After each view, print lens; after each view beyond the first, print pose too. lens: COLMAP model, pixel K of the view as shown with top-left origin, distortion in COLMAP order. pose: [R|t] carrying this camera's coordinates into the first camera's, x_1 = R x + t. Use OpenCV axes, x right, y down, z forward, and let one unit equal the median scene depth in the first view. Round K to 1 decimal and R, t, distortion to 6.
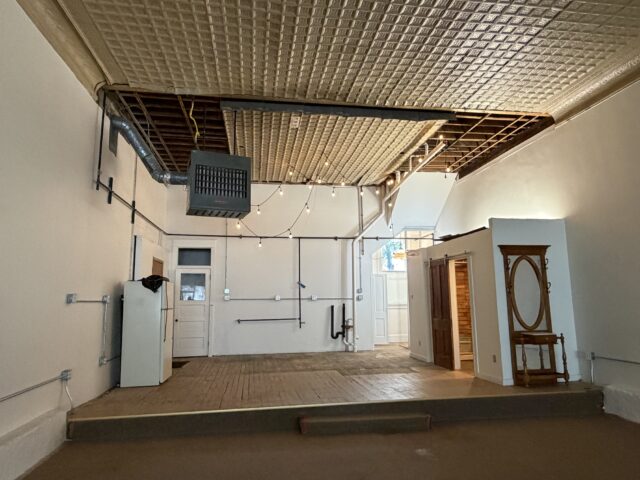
lens RADIAL K [[416.5, 0, 320.0], [0, 416.5, 240.0], [0, 0, 1]] dist [0.002168, 0.000565]
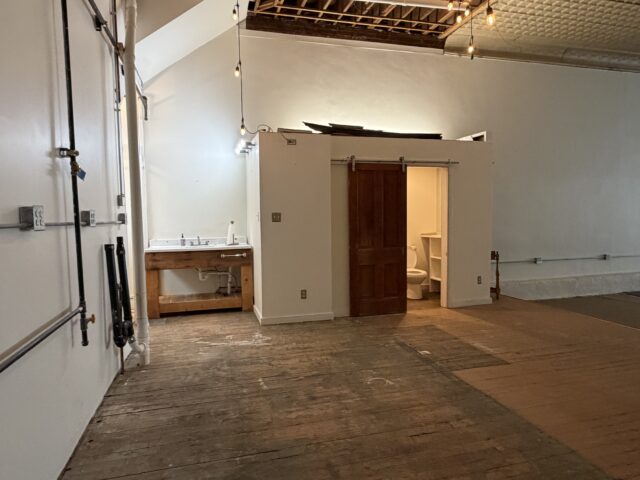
lens RADIAL K [[416.5, 0, 320.0], [0, 416.5, 240.0], [0, 0, 1]] dist [0.002168, 0.000565]
pose [[-0.098486, -0.047101, 0.994023, -0.402114], [-0.130656, 0.990844, 0.034005, 0.170114], [-0.986524, -0.126526, -0.103739, 1.197072]]
